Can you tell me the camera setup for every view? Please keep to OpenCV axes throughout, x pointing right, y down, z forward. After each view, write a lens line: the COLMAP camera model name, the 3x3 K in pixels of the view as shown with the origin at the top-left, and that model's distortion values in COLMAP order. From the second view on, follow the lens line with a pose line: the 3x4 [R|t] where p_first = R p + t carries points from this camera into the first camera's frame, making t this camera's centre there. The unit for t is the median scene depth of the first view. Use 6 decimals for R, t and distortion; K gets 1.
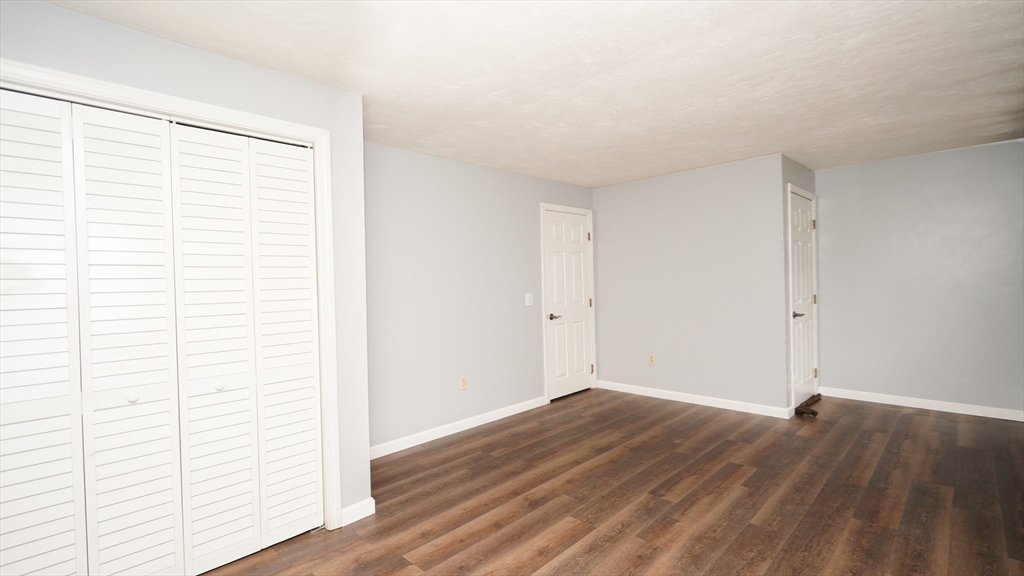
lens RADIAL K [[465.3, 0, 515.1], [0, 465.3, 288.3], [0, 0, 1]] dist [0.001768, 0.001308]
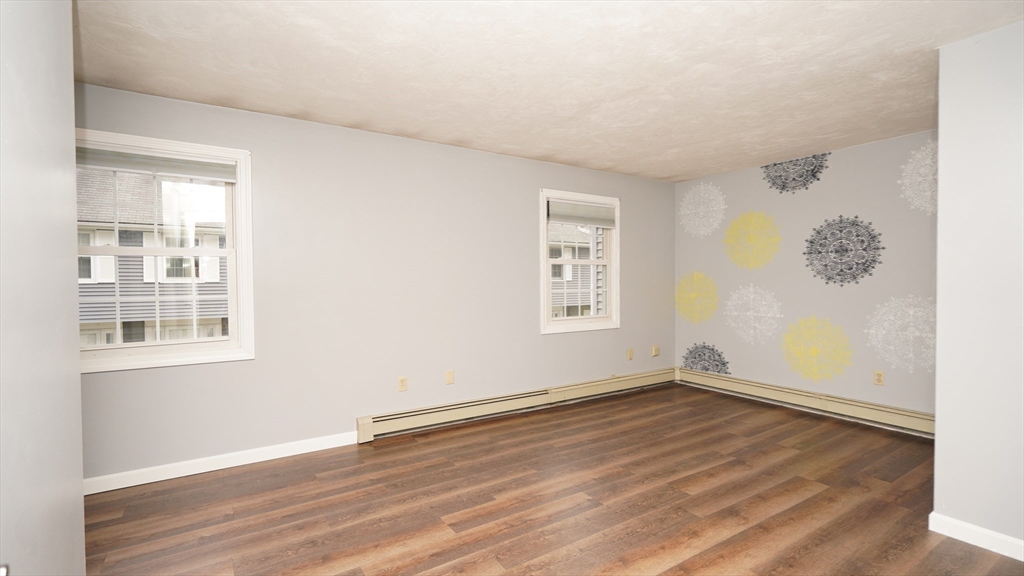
lens RADIAL K [[465.3, 0, 514.8], [0, 465.3, 290.2], [0, 0, 1]] dist [0.001768, 0.001308]
pose [[-0.977169, 0.022168, 0.211305, 0.237859], [0.027692, 0.999347, 0.023220, -0.009002], [-0.210652, 0.028541, -0.977144, 1.817797]]
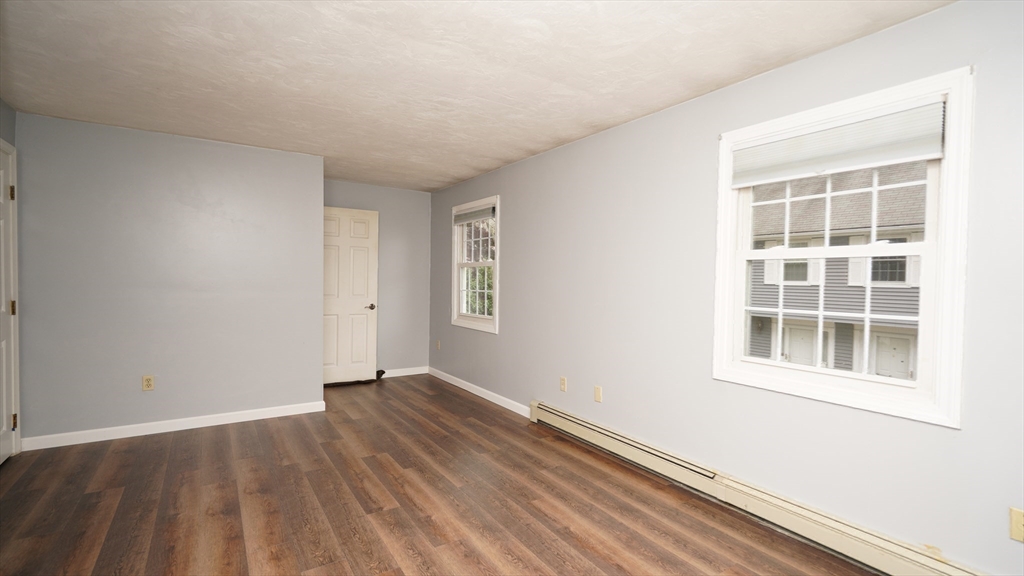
lens RADIAL K [[465.3, 0, 509.8], [0, 465.3, 291.5], [0, 0, 1]] dist [0.001768, 0.001308]
pose [[0.220478, 0.000533, 0.975392, -0.500137], [-0.010407, 0.999944, 0.001806, 0.006346], [-0.975336, -0.010549, 0.220471, 0.509799]]
